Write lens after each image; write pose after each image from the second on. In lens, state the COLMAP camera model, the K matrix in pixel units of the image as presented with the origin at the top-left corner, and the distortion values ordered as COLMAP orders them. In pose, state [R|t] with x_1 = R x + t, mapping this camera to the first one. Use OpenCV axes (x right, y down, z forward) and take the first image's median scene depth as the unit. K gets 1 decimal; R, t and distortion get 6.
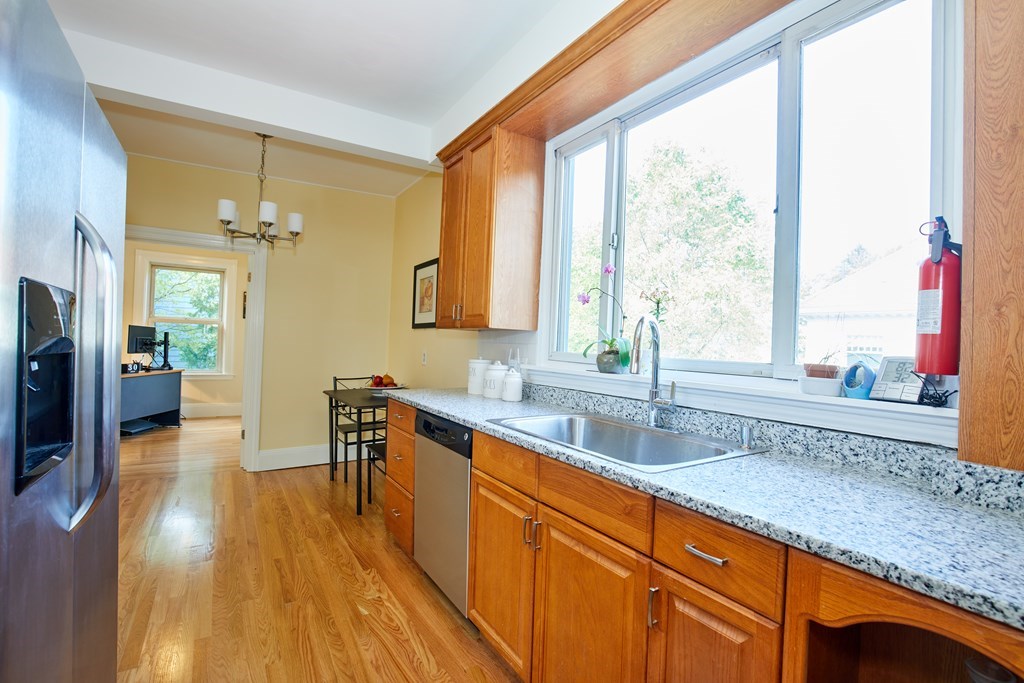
lens RADIAL K [[475.3, 0, 512.0], [0, 475.3, 341.5], [0, 0, 1]] dist [-0.045776, 0.014895]
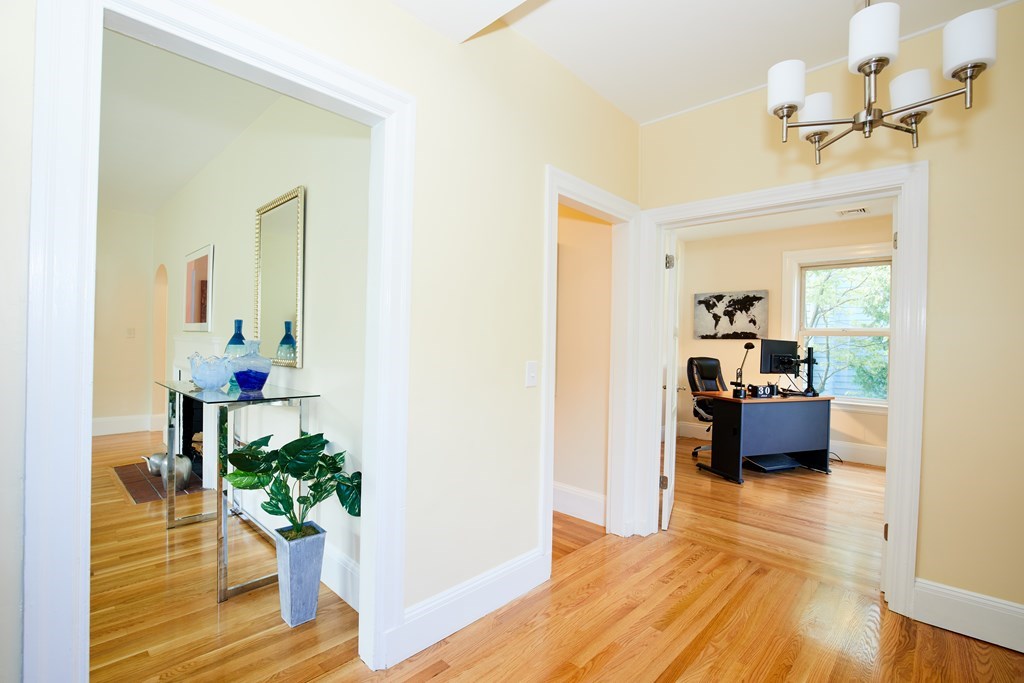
lens RADIAL K [[465.7, 0, 512.0], [0, 465.7, 341.5], [0, 0, 1]] dist [-0.029099, 0.000196]
pose [[0.252387, -0.027878, -0.967225, -0.125304], [-0.008804, 0.999477, -0.031105, -0.001692], [0.967586, 0.016366, 0.252009, 0.324935]]
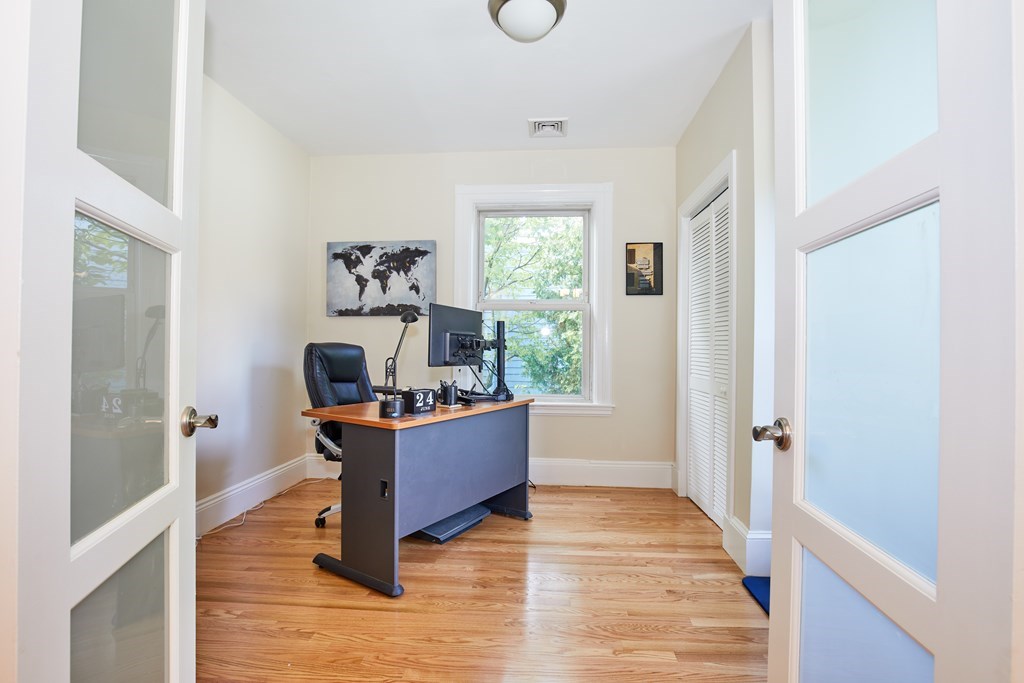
lens RADIAL K [[475.3, 0, 512.0], [0, 475.3, 341.5], [0, 0, 1]] dist [-0.045776, 0.014895]
pose [[0.804248, -0.034843, -0.593272, -0.442339], [0.023582, 0.999365, -0.026725, 0.014122], [0.593826, 0.007503, 0.804559, 0.612419]]
